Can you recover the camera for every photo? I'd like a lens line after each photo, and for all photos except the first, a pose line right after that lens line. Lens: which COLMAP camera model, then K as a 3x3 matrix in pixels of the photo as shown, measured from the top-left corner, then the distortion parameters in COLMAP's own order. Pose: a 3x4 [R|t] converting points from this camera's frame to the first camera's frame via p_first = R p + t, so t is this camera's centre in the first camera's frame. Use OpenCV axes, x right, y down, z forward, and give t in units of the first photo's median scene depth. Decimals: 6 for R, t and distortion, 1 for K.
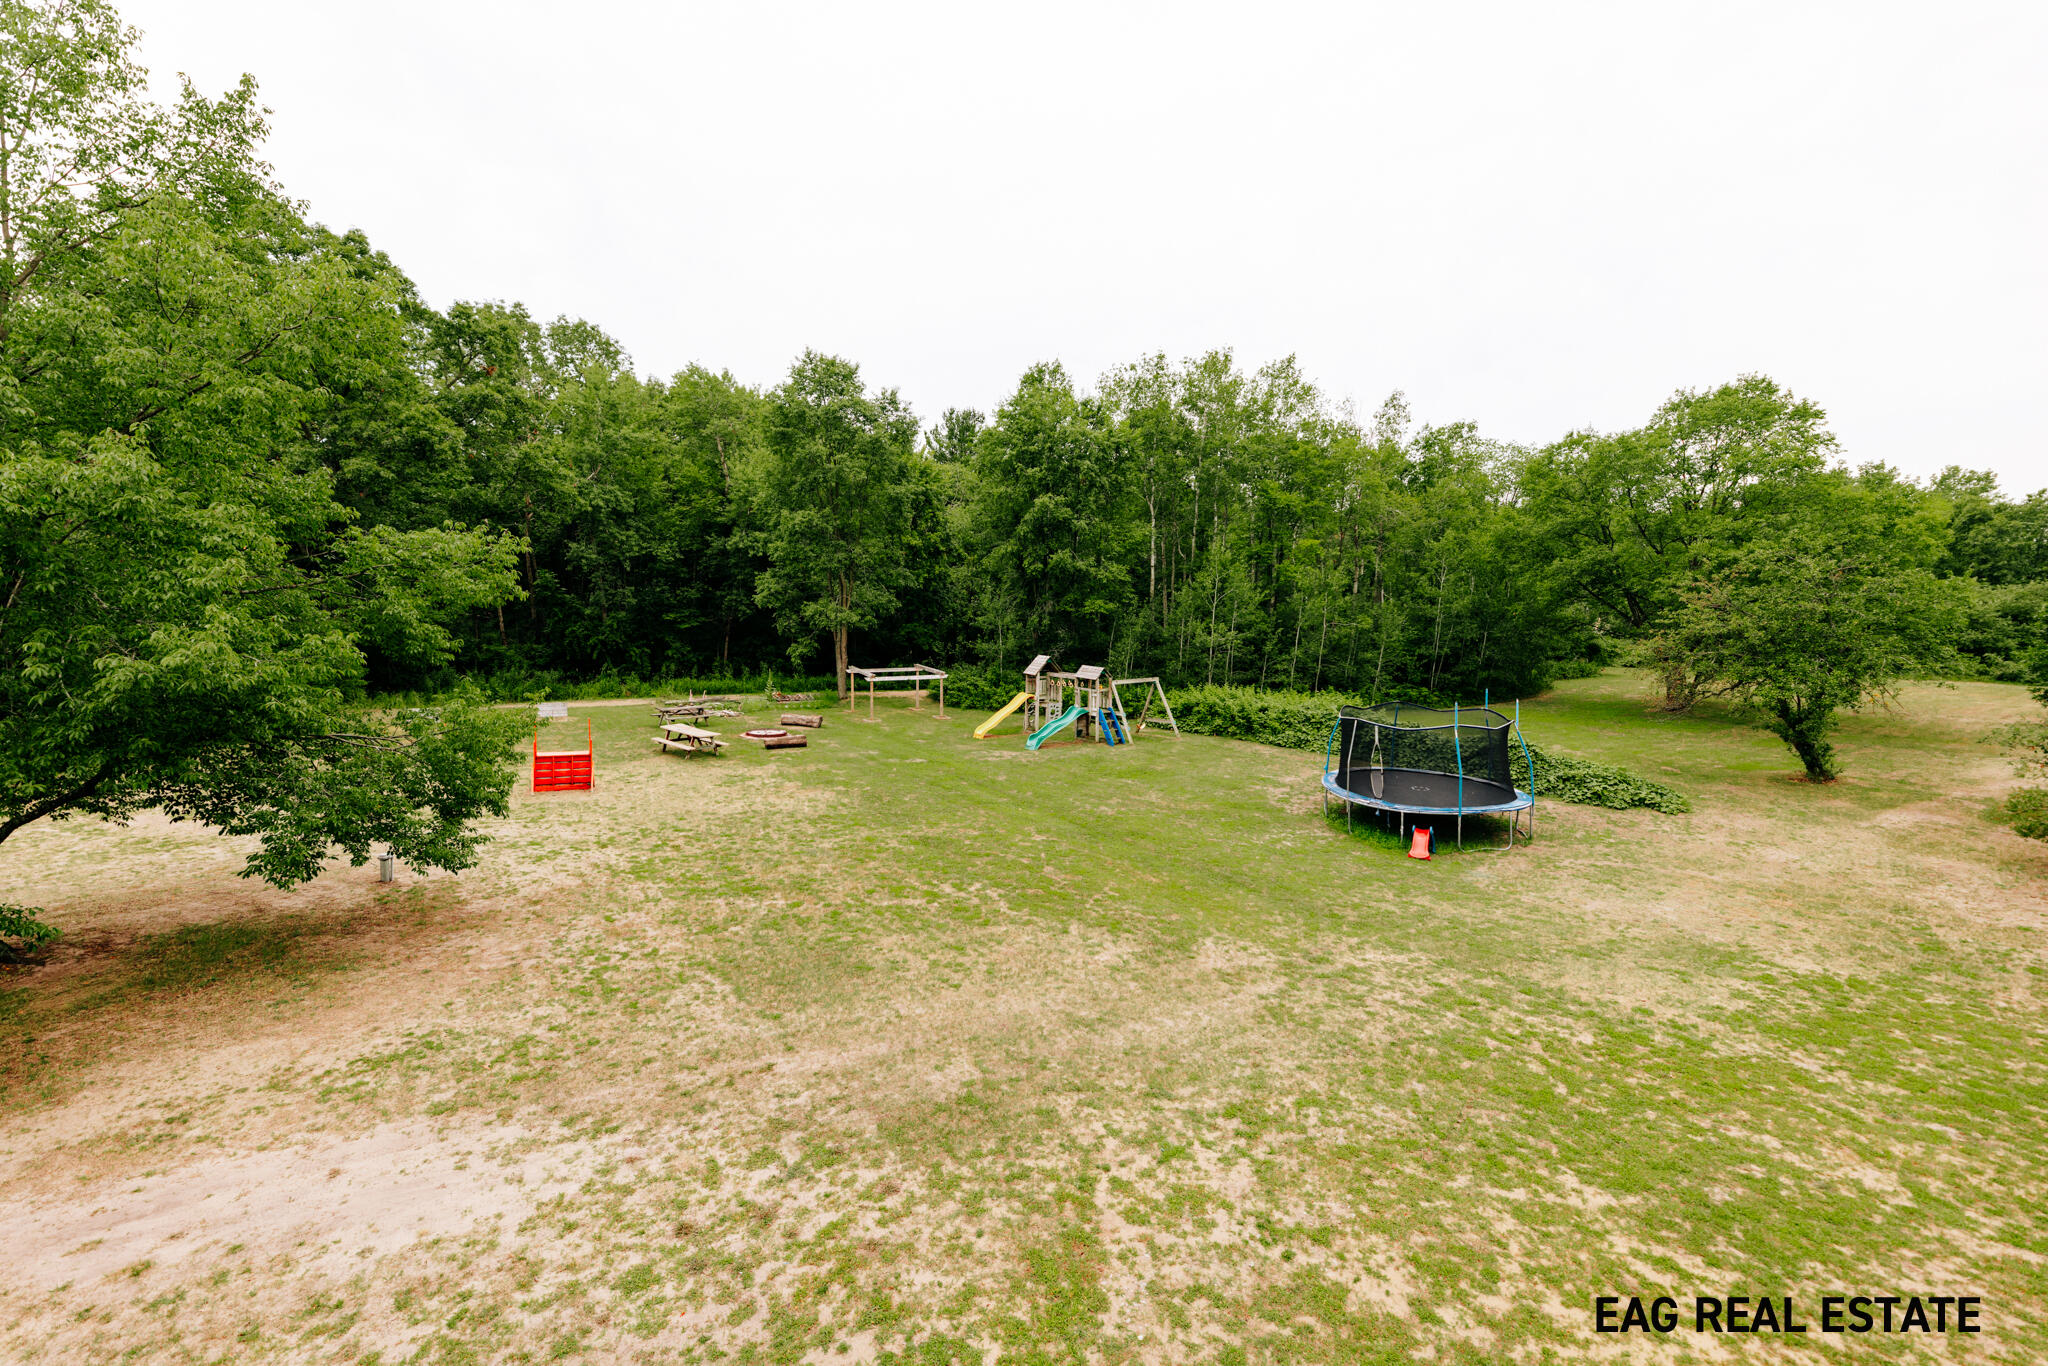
lens RADIAL K [[819.7, 0, 1021.3], [0, 819.7, 678.6], [0, 0, 1]] dist [-0.001963, -0.000065]
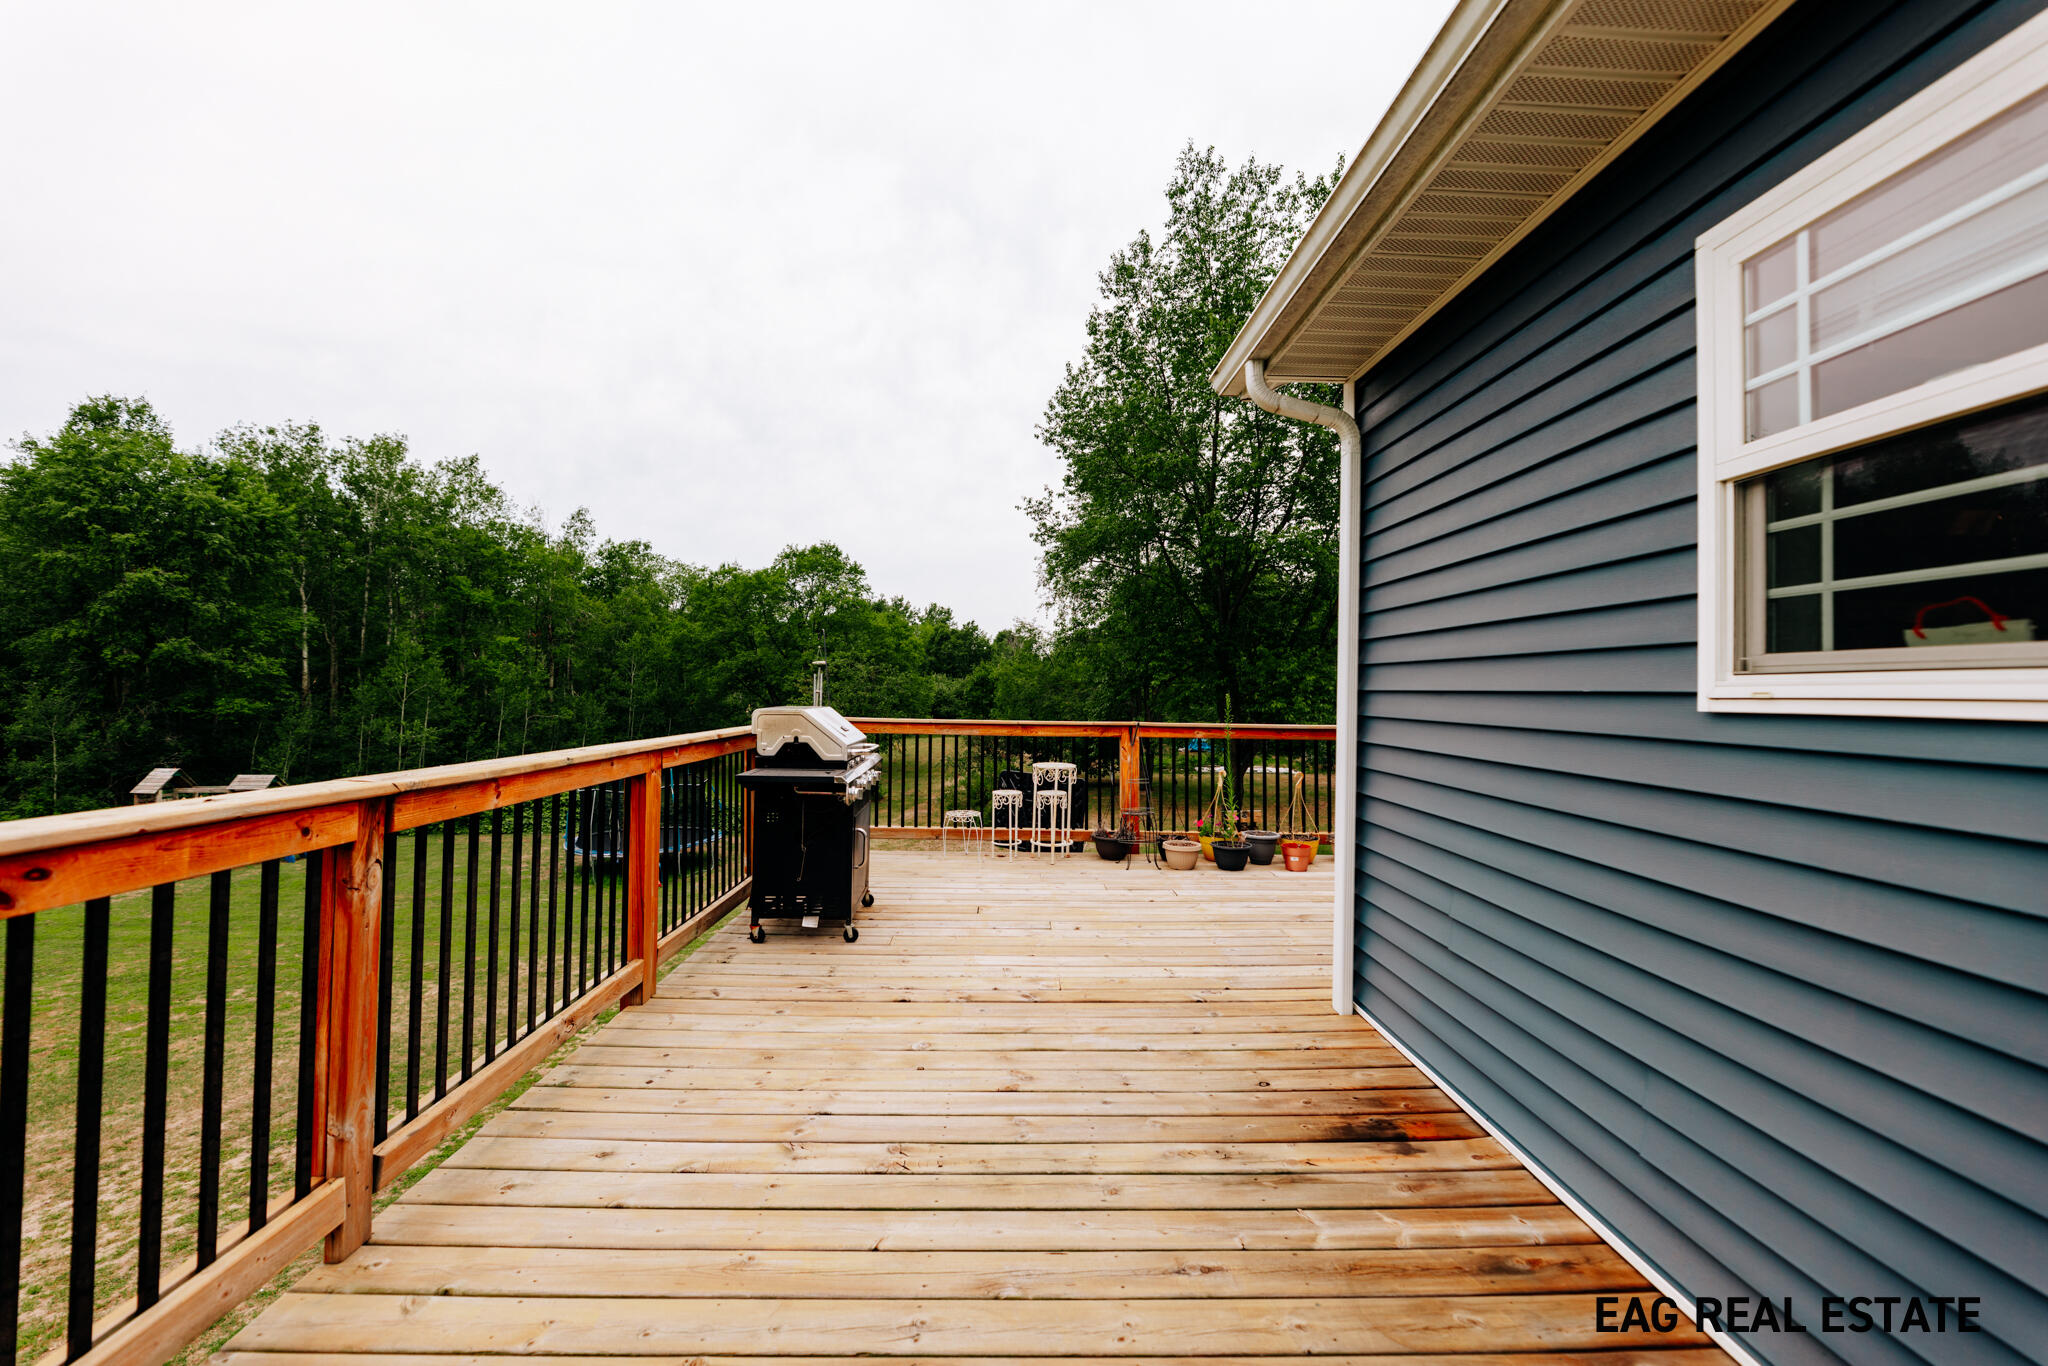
lens RADIAL K [[819.7, 0, 1021.3], [0, 819.7, 678.6], [0, 0, 1]] dist [-0.001963, -0.000065]
pose [[0.592535, -0.001035, 0.805544, -0.104654], [0.088983, 0.993964, -0.064176, 0.008866], [-0.800615, 0.109706, 0.589050, -0.136922]]
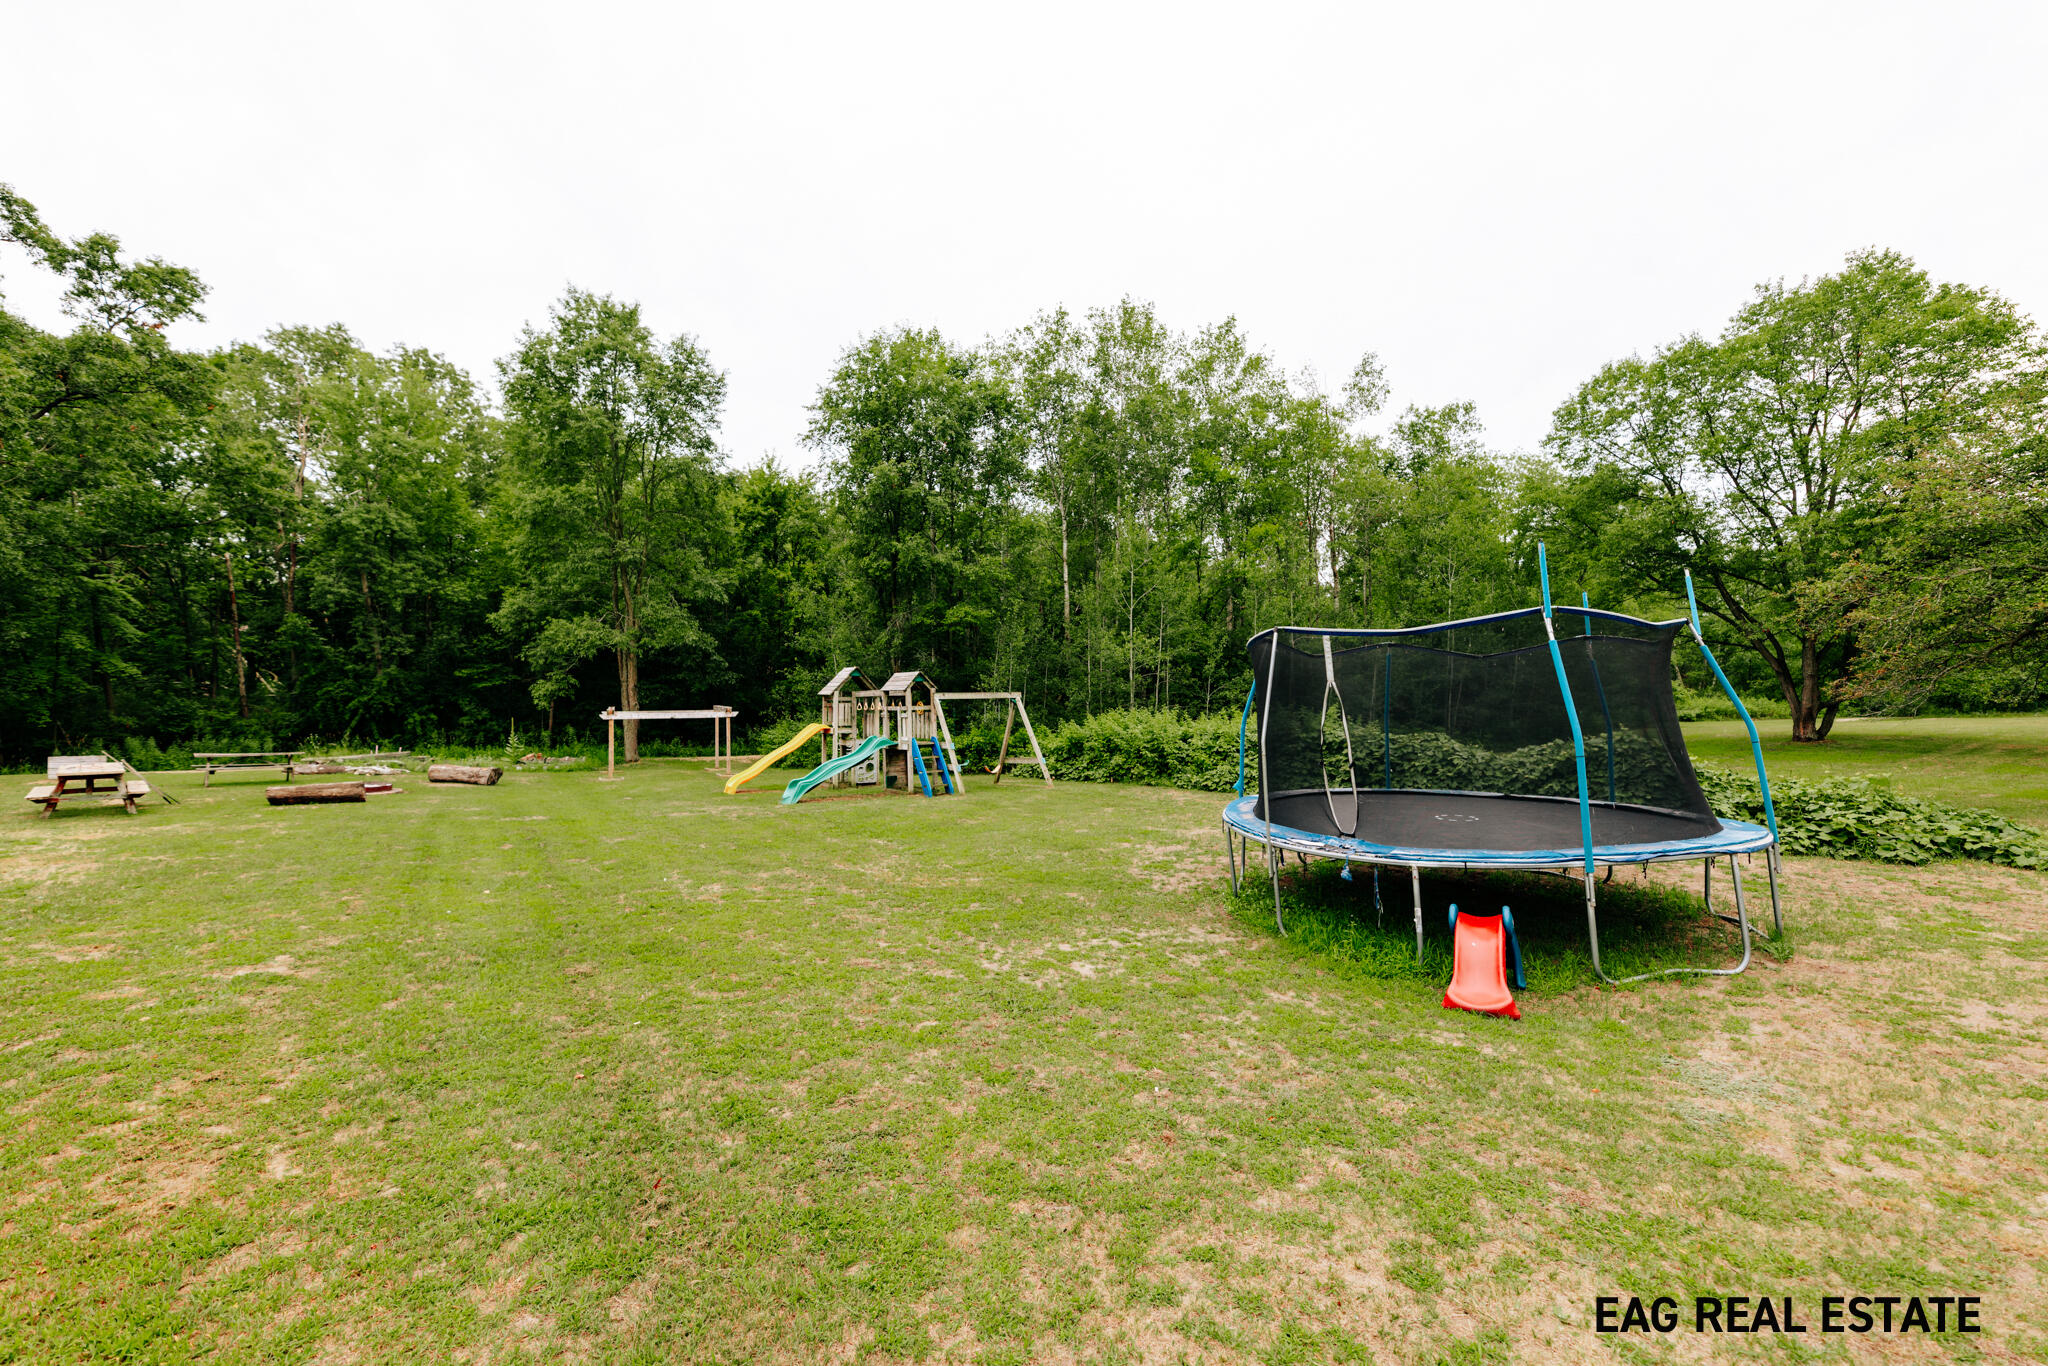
lens RADIAL K [[819.7, 0, 1021.3], [0, 819.7, 678.6], [0, 0, 1]] dist [-0.001963, -0.000065]
pose [[0.999675, -0.024947, -0.005302, 0.142444], [0.024045, 0.991202, -0.130157, 0.058916], [0.008502, 0.129987, 0.991479, 0.303403]]
